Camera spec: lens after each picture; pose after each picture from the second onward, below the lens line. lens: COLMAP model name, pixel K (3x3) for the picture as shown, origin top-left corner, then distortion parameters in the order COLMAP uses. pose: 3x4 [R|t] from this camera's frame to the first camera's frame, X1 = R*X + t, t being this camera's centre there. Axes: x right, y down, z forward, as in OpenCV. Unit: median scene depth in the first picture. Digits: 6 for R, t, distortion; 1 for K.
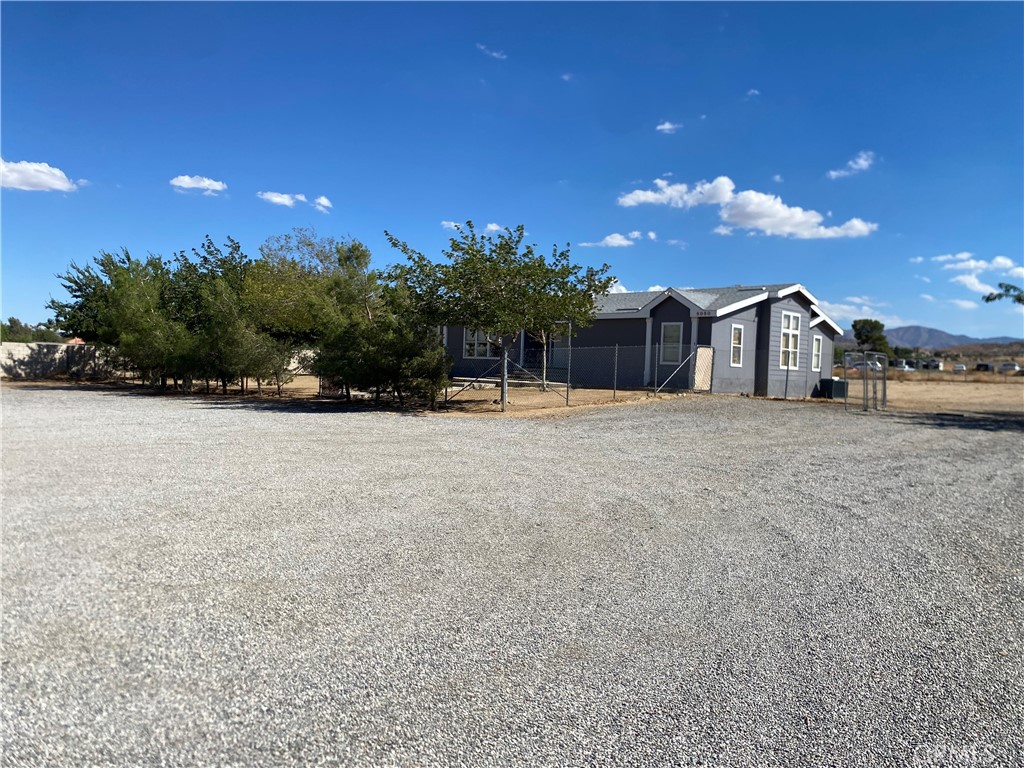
lens RADIAL K [[783.7, 0, 512.0], [0, 783.7, 384.0], [0, 0, 1]] dist [-0.007343, -0.006268]
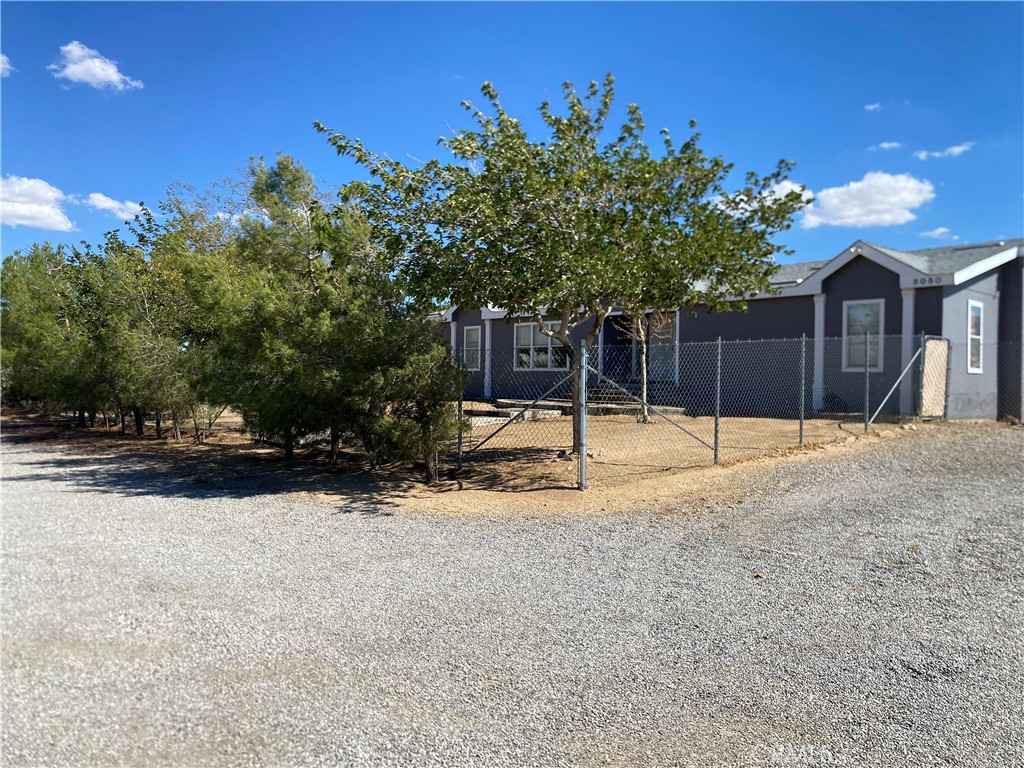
lens RADIAL K [[783.7, 0, 512.0], [0, 783.7, 384.0], [0, 0, 1]] dist [-0.007343, -0.006268]
pose [[0.995910, -0.023484, -0.087247, -0.007342], [0.021899, 0.999578, -0.019074, -0.010532], [0.087658, 0.017085, 0.996004, 0.395683]]
